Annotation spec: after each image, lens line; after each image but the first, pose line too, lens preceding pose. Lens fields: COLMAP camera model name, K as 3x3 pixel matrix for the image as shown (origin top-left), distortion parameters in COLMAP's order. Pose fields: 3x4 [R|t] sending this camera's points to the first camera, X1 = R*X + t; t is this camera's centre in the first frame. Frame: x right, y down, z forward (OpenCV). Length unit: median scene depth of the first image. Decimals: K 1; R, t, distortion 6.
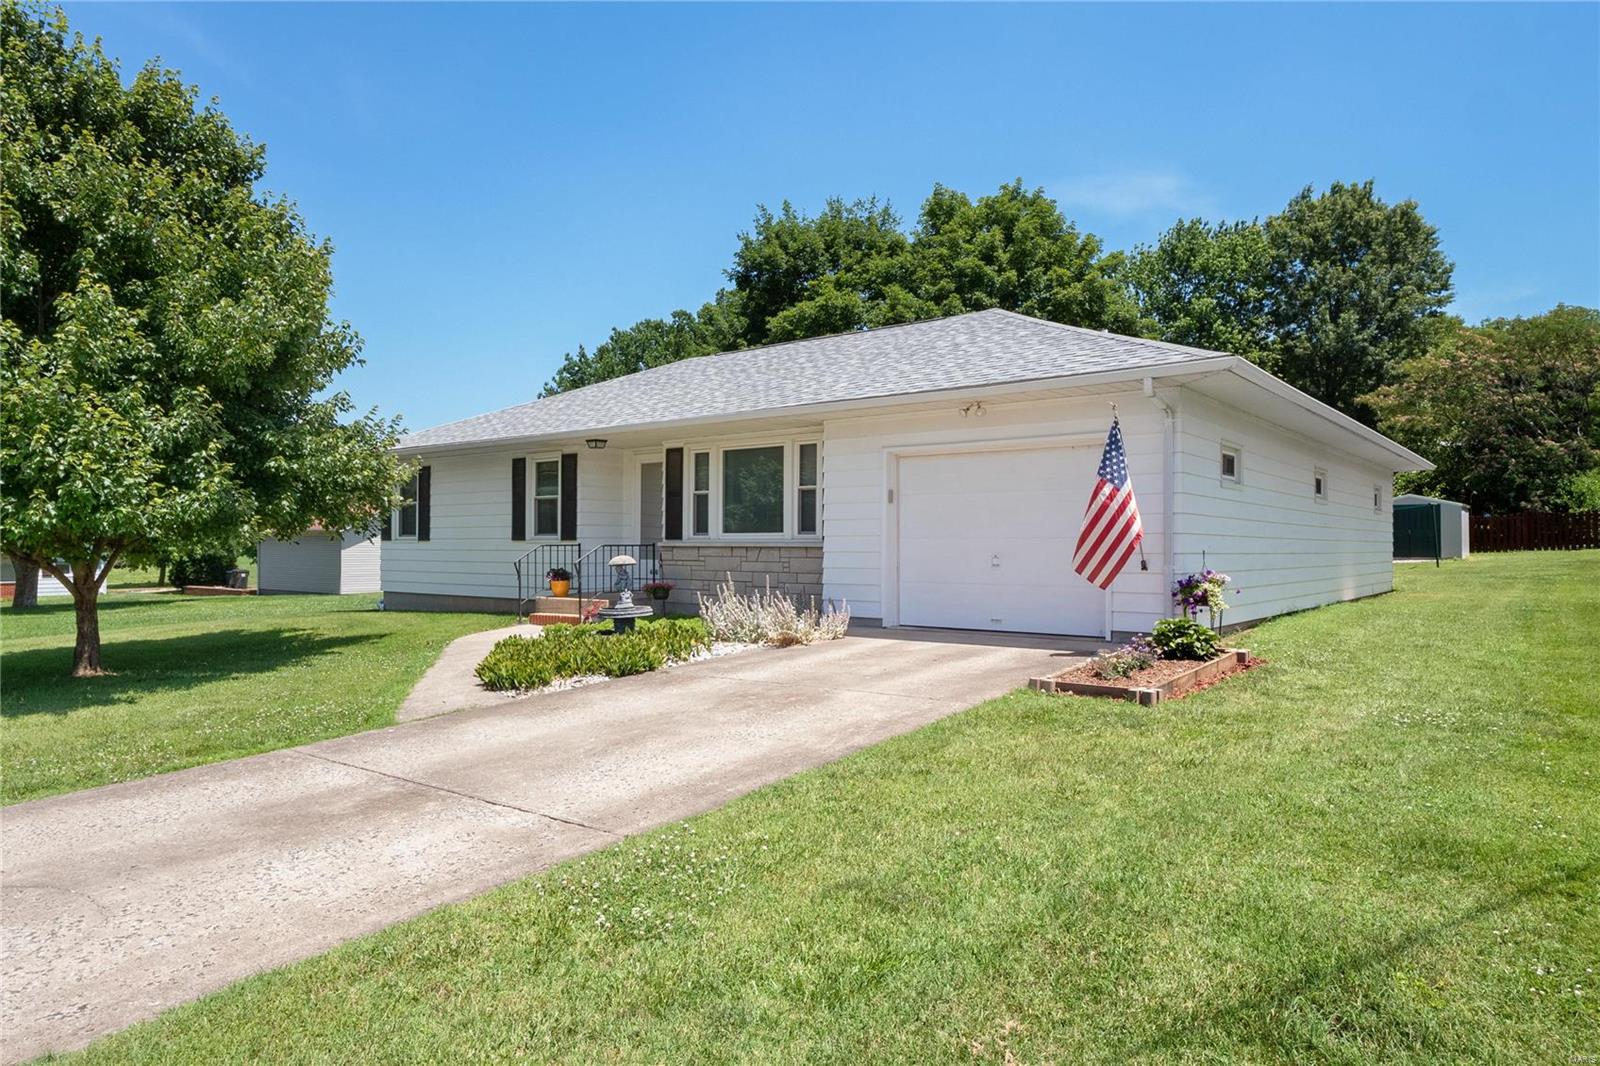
lens RADIAL K [[966.1, 0, 803.8], [0, 966.1, 557.5], [0, 0, 1]] dist [0.003148, -0.000081]
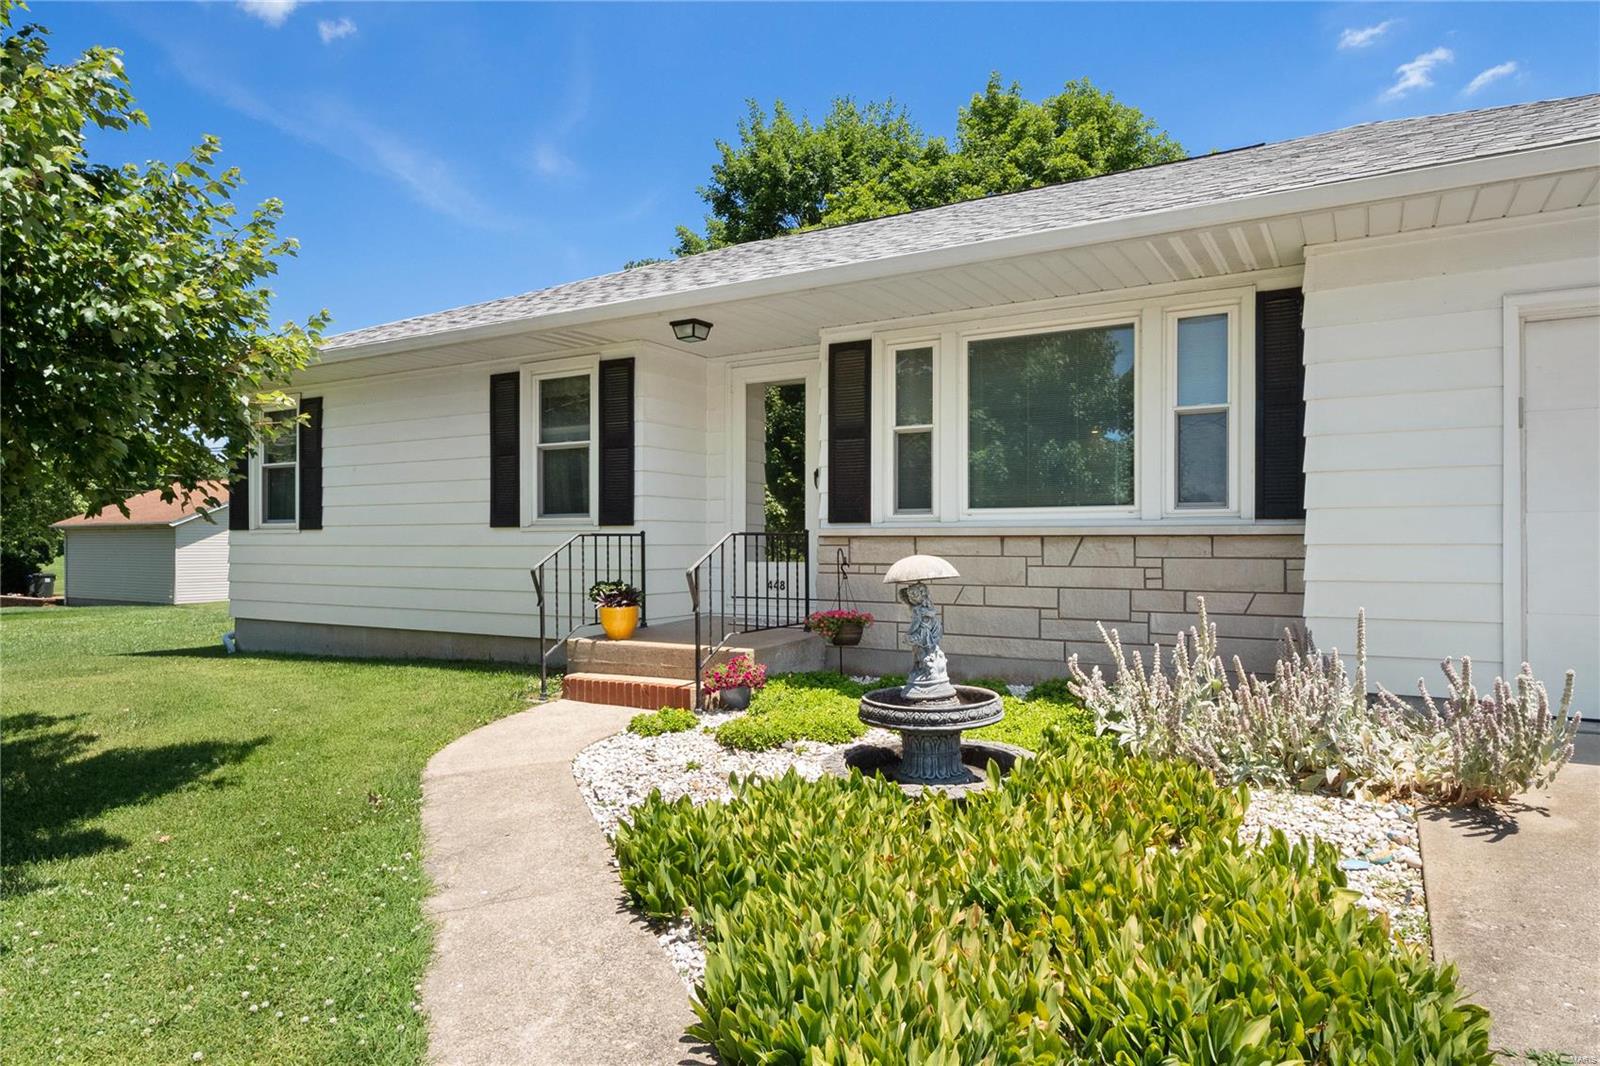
lens RADIAL K [[966.1, 0, 803.8], [0, 966.1, 557.5], [0, 0, 1]] dist [0.003148, -0.000081]
pose [[0.992292, -0.003892, 0.123859, -0.206877], [0.003653, 0.999991, 0.002159, -0.001387], [-0.123866, -0.001690, 0.992297, 0.471074]]
